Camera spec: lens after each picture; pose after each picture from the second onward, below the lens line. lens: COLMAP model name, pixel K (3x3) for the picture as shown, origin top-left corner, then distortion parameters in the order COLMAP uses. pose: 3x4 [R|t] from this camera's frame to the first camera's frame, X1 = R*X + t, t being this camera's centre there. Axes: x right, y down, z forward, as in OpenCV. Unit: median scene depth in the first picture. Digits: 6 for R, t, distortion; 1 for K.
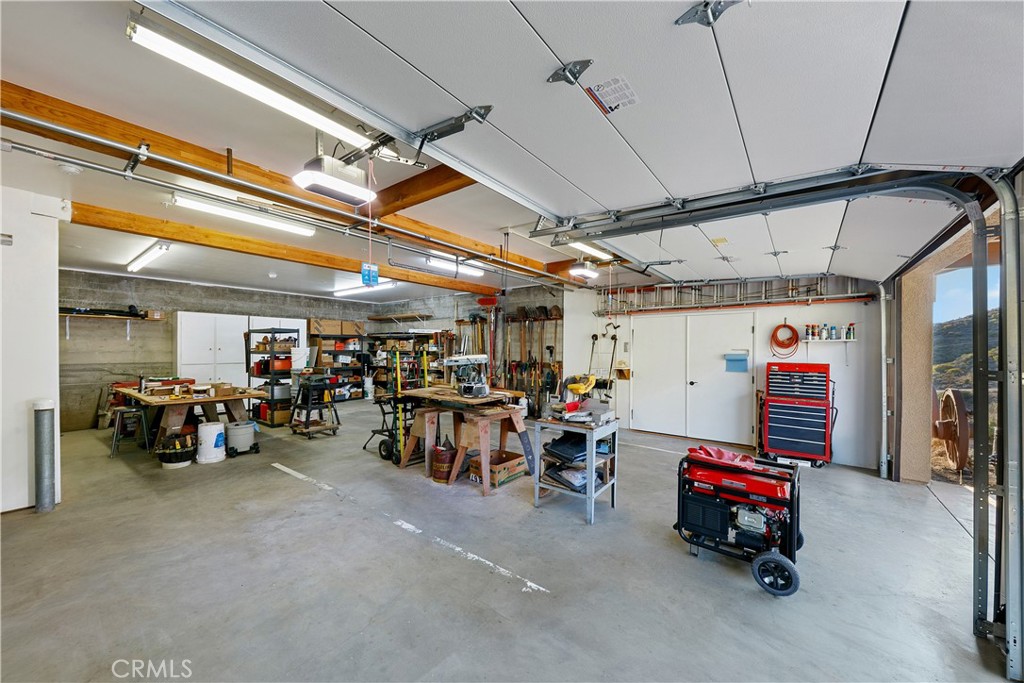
lens RADIAL K [[375.9, 0, 511.1], [0, 375.9, 347.4], [0, 0, 1]] dist [0.000156, -0.000092]
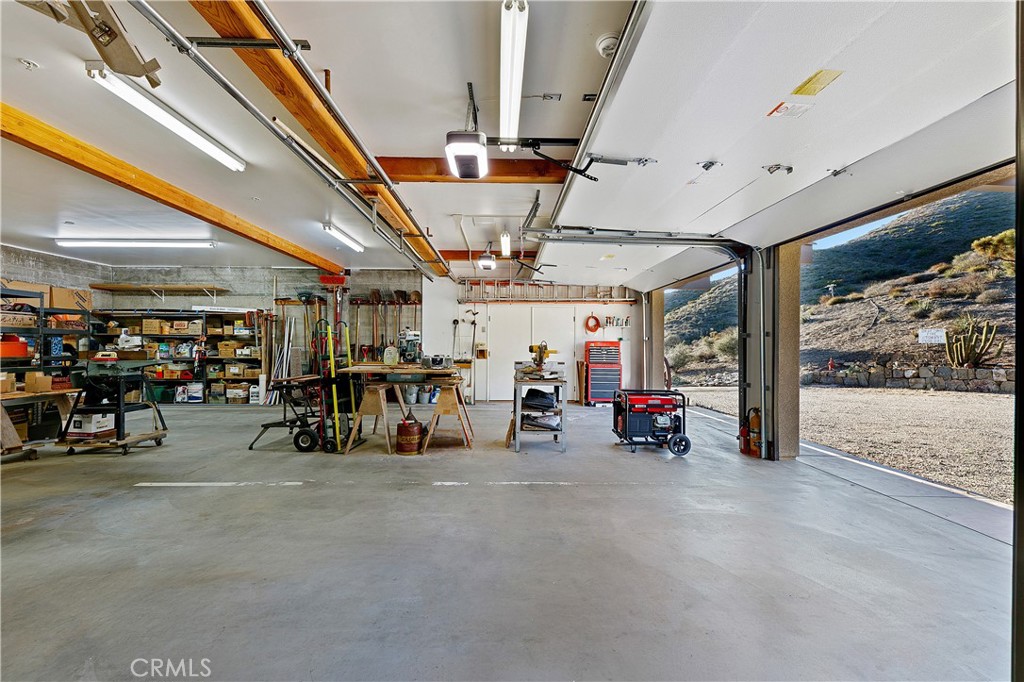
lens RADIAL K [[375.9, 0, 511.1], [0, 375.9, 346.9], [0, 0, 1]] dist [0.000156, -0.000092]
pose [[0.779898, -0.007466, 0.625862, -0.329999], [-0.001409, 0.999905, 0.013684, 0.029513], [-0.625905, -0.011554, 0.779814, 0.024396]]
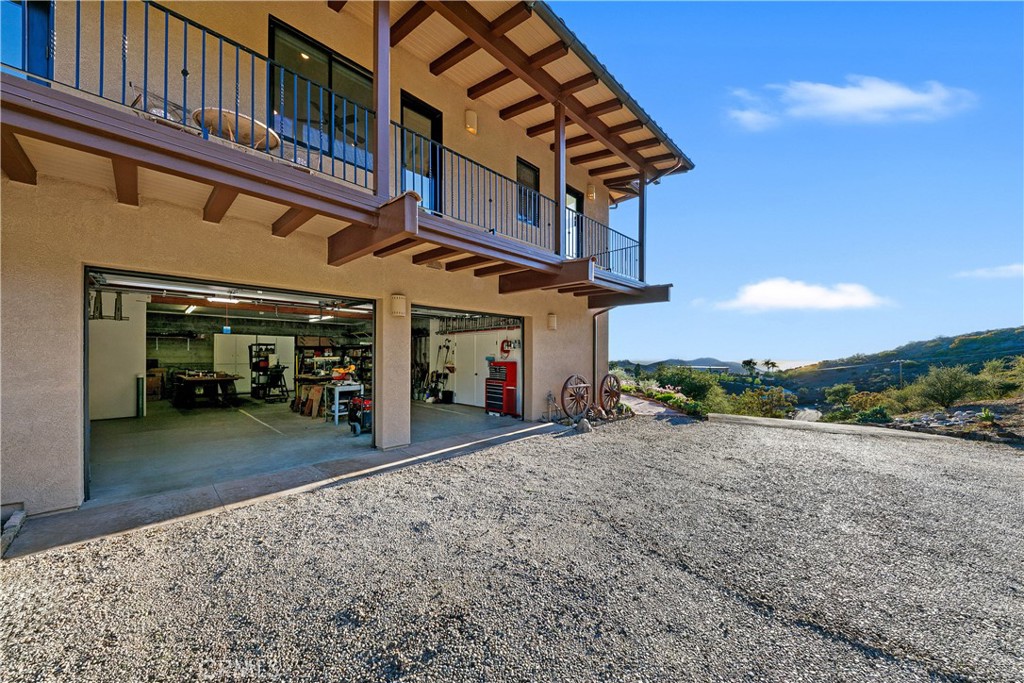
lens RADIAL K [[360.7, 0, 513.9], [0, 360.7, 350.8], [0, 0, 1]] dist [0.001999, 0.000043]
pose [[0.993382, -0.003668, -0.114796, 0.687562], [0.002231, 0.999918, -0.012640, 0.008063], [0.114833, 0.012300, 0.993309, -0.505947]]
